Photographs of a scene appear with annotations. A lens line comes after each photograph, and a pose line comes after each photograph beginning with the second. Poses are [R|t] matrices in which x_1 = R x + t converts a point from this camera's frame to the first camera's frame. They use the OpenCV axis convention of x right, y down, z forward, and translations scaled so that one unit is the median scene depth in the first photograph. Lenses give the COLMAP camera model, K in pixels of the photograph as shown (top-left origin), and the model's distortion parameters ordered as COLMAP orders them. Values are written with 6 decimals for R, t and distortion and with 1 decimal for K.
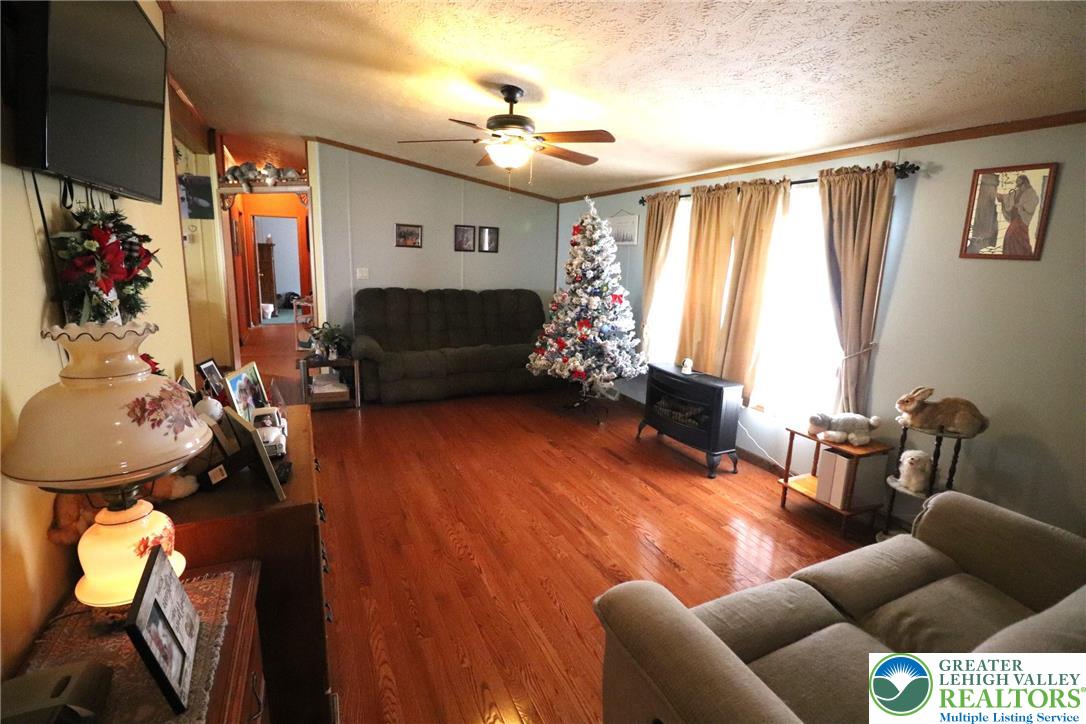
lens RADIAL K [[503.3, 0, 543.8], [0, 503.3, 357.4], [0, 0, 1]] dist [-0.013595, -0.006490]
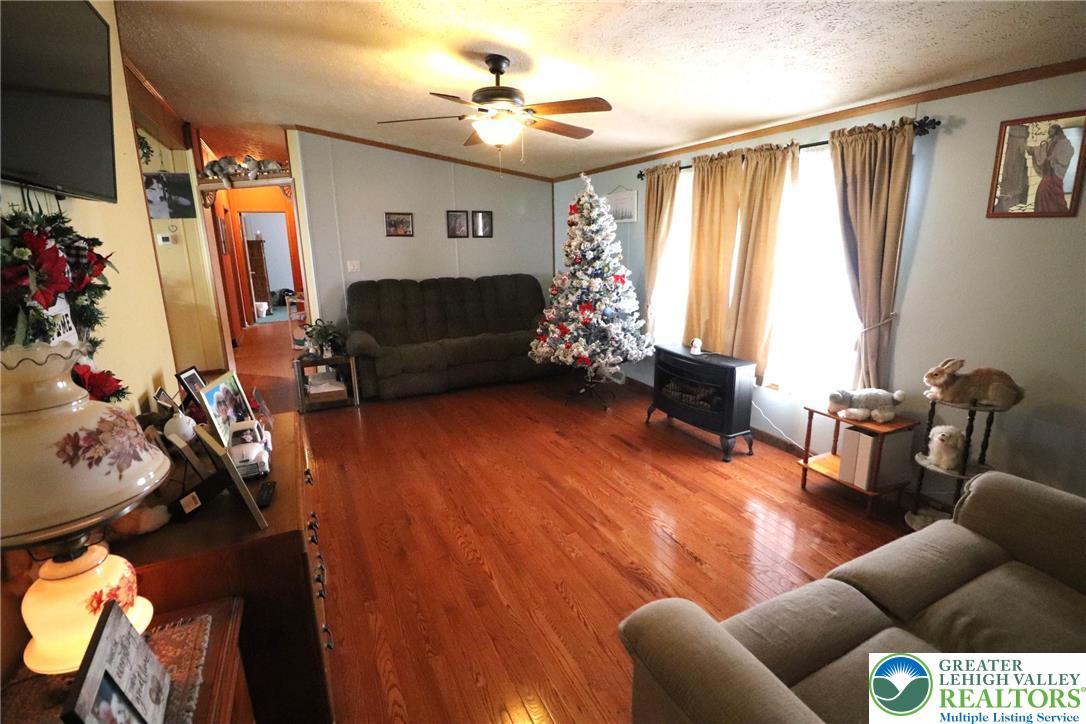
lens RADIAL K [[503.3, 0, 546.2], [0, 503.3, 356.4], [0, 0, 1]] dist [-0.013595, -0.006490]
pose [[0.998683, -0.051307, 0.000380, -0.001942], [0.051269, 0.998181, 0.031720, -0.011607], [-0.002007, -0.031659, 0.999497, 0.058237]]
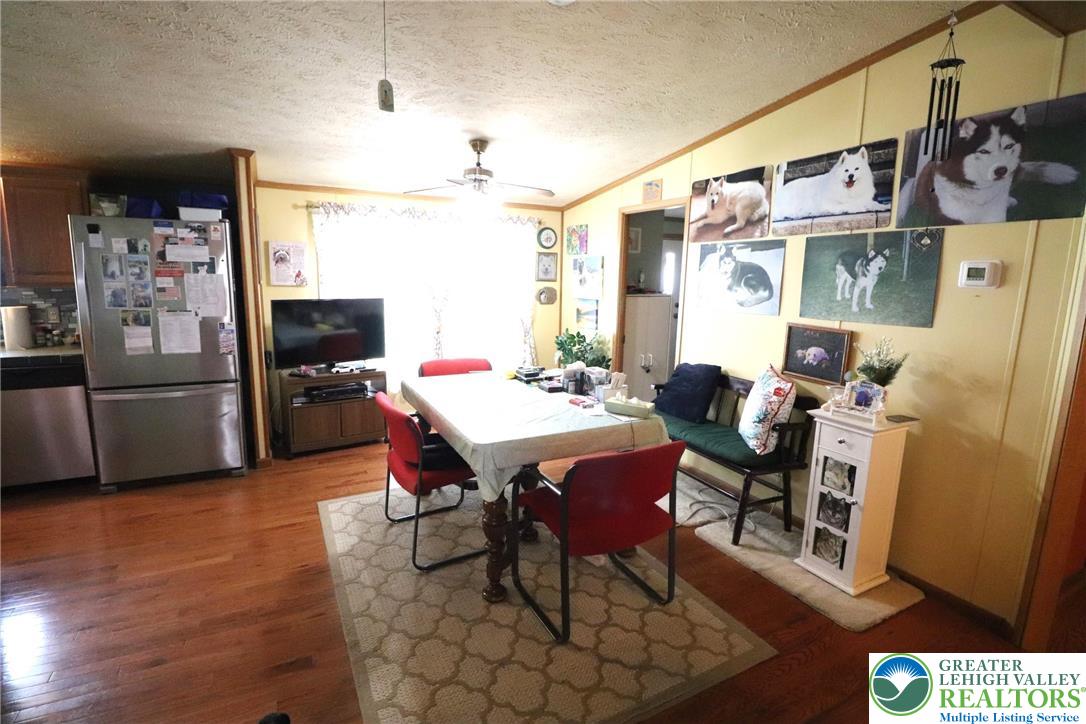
lens RADIAL K [[503.3, 0, 537.1], [0, 503.3, 359.2], [0, 0, 1]] dist [-0.013595, -0.006490]
pose [[0.027743, 0.130091, -0.991114, -0.654319], [-0.215760, 0.968903, 0.121136, -0.283959], [0.976052, 0.210482, 0.054948, 1.265587]]
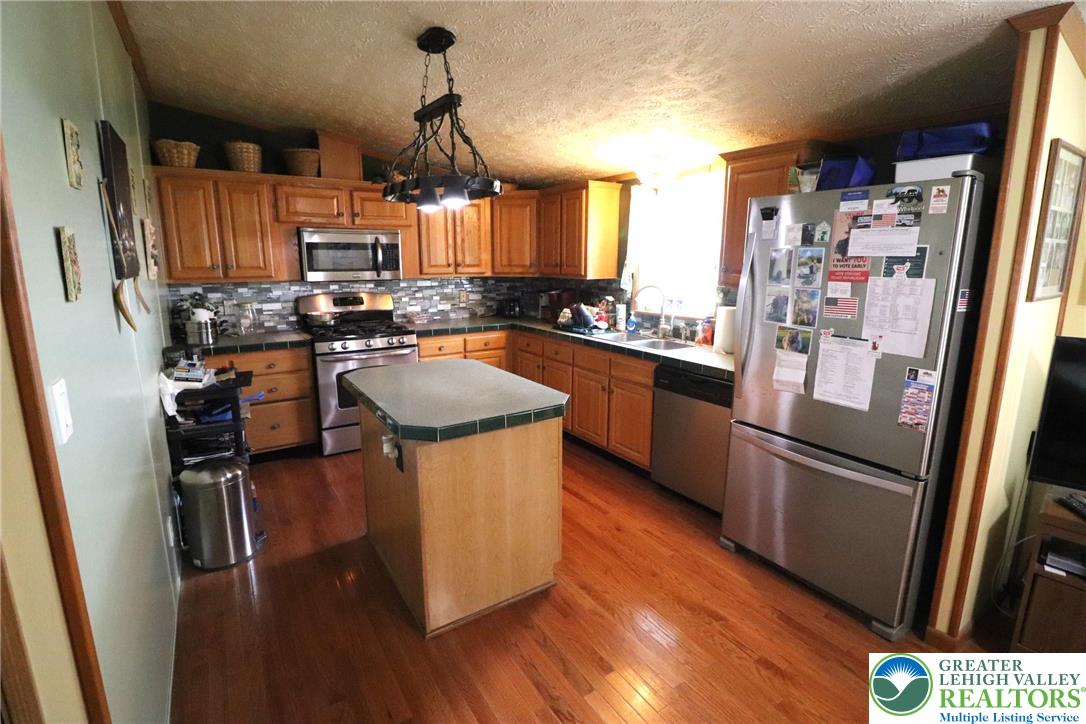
lens RADIAL K [[503.3, 0, 537.4], [0, 503.3, 354.4], [0, 0, 1]] dist [-0.013595, -0.006490]
pose [[-0.990350, -0.012747, -0.138001, -1.293584], [-0.063678, 0.926277, 0.371423, -0.285545], [0.123093, 0.376627, -0.918150, 1.101535]]
